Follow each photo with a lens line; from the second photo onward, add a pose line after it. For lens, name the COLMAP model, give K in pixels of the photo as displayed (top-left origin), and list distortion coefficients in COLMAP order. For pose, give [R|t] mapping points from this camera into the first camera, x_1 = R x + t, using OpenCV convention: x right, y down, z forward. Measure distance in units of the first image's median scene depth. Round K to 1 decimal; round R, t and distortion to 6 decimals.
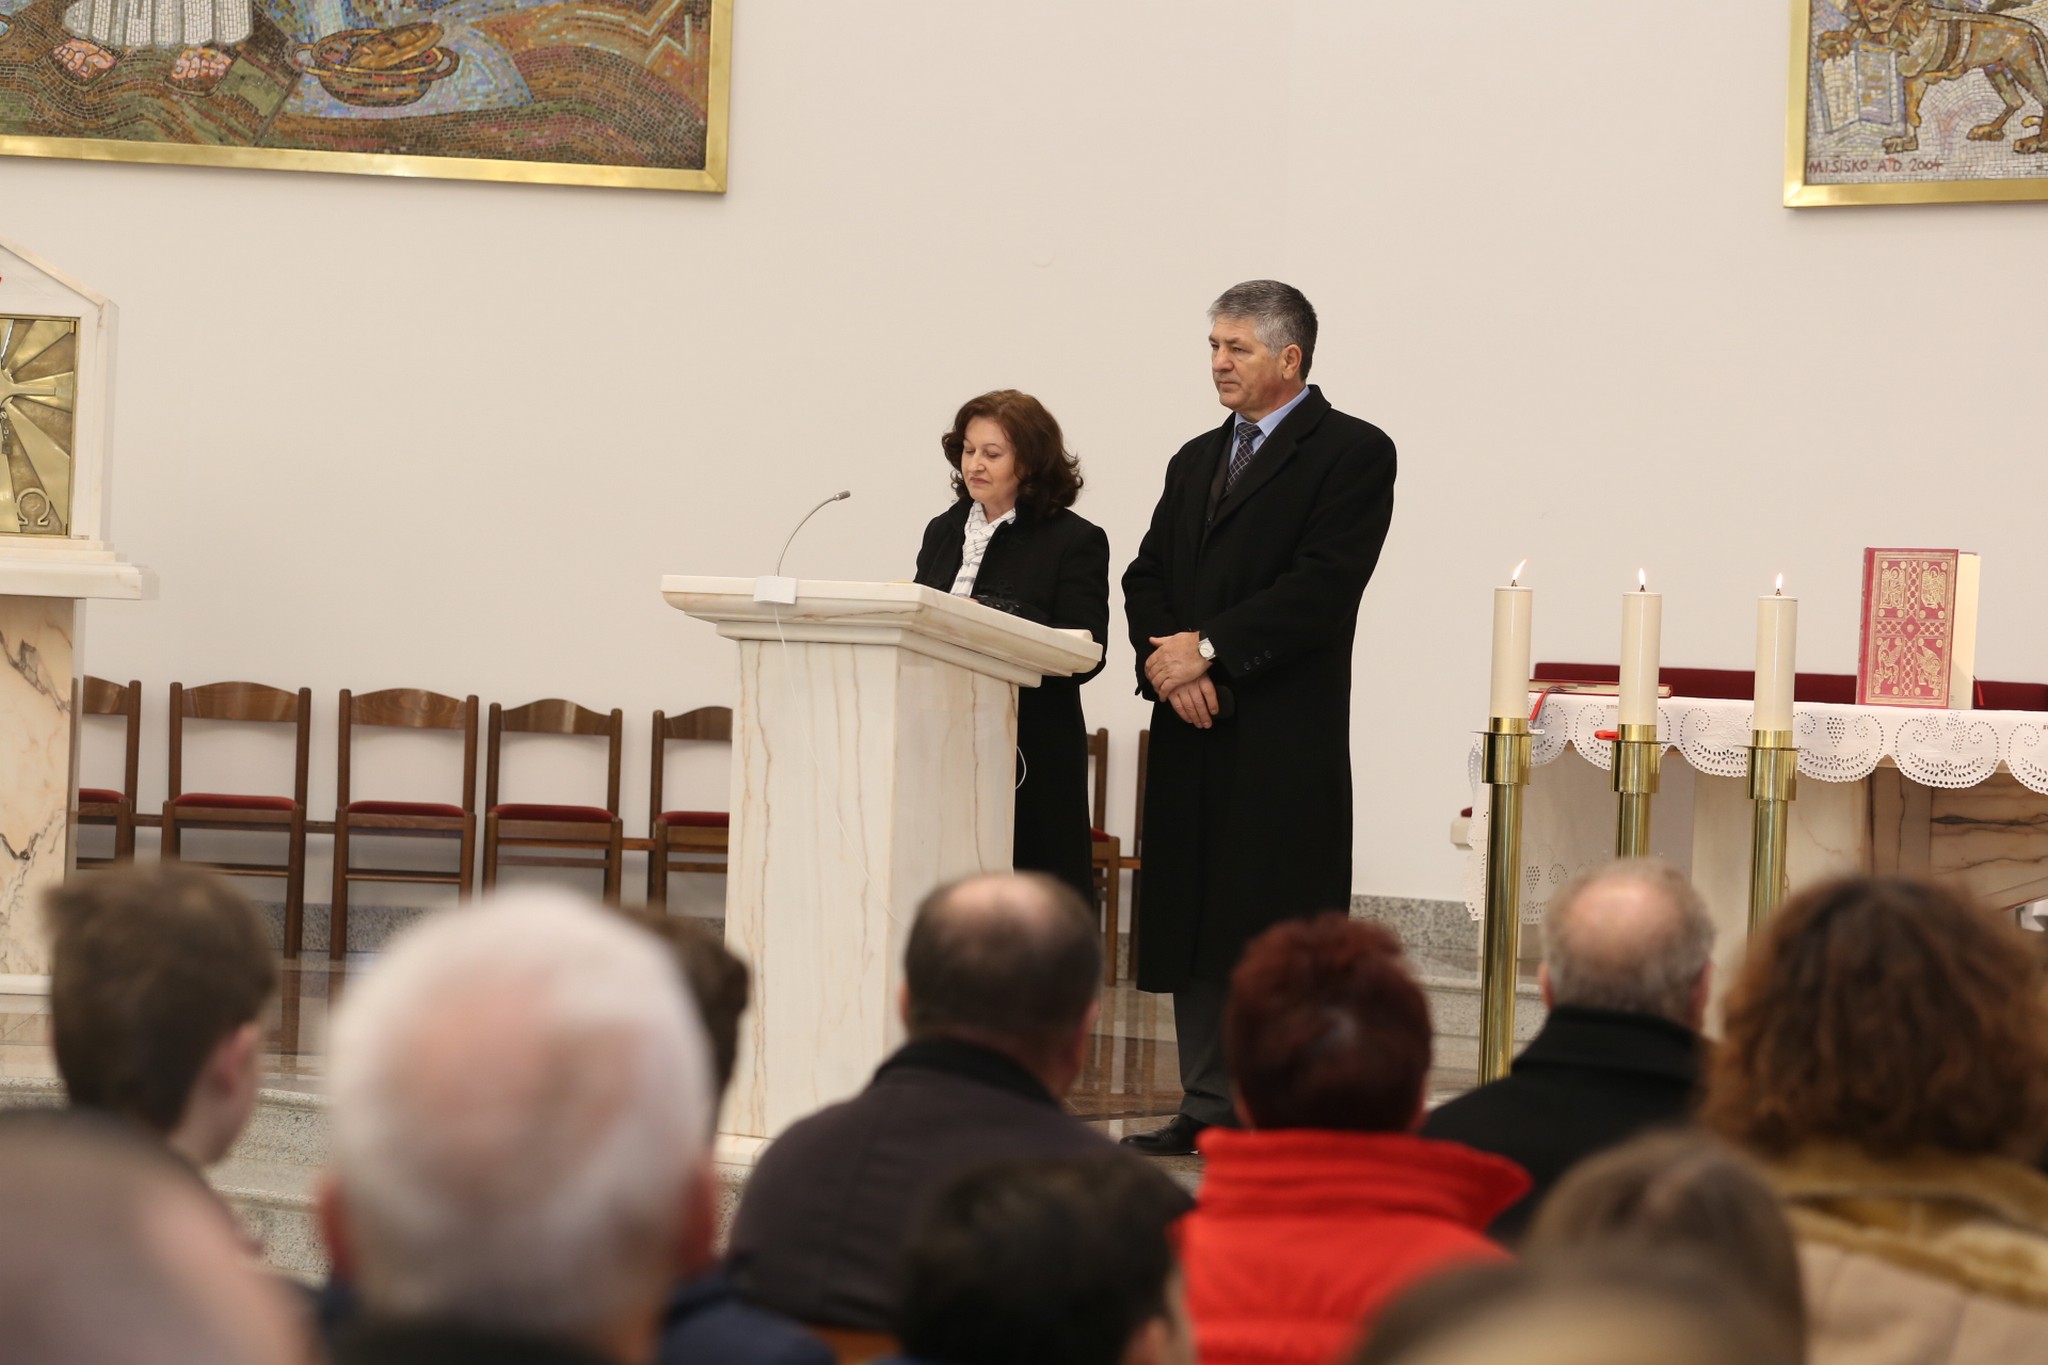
lens RADIAL K [[5389.1, 0, 1024.1], [0, 5389.1, 683.0], [0, 0, 1]] dist [0.044664, 0.000000]
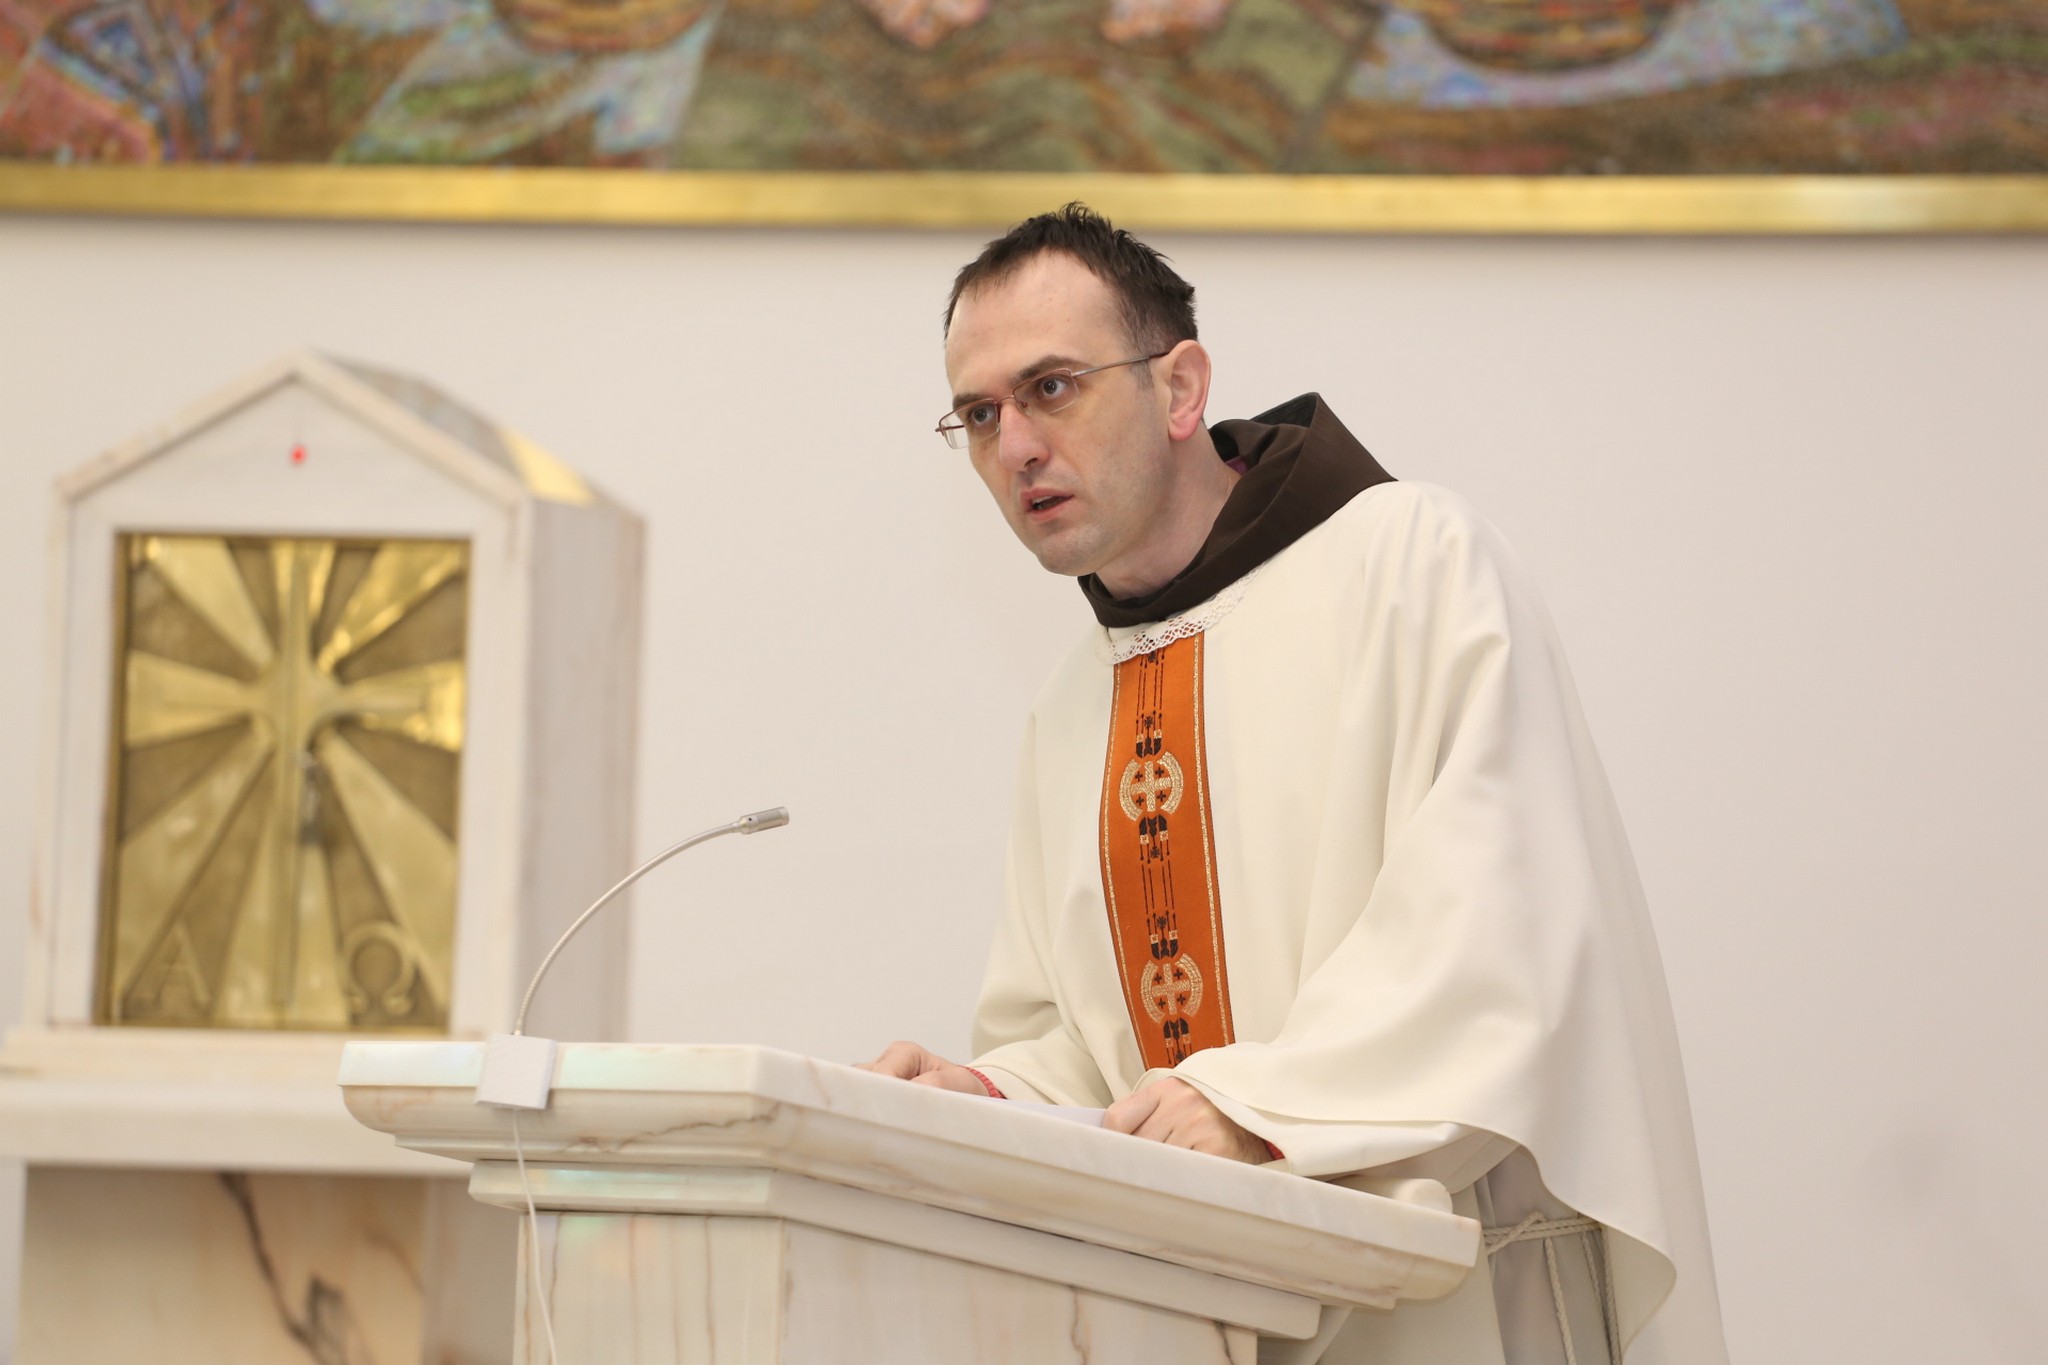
lens RADIAL K [[9879.4, 0, 1023.7], [0, 9879.4, 679.2], [0, 0, 1]] dist [1.146898, 0.000000]
pose [[0.910192, -0.027353, -0.413282, 0.175492], [-0.005485, 0.996933, -0.078062, 0.005890], [0.414150, 0.073318, 0.907251, 0.251589]]
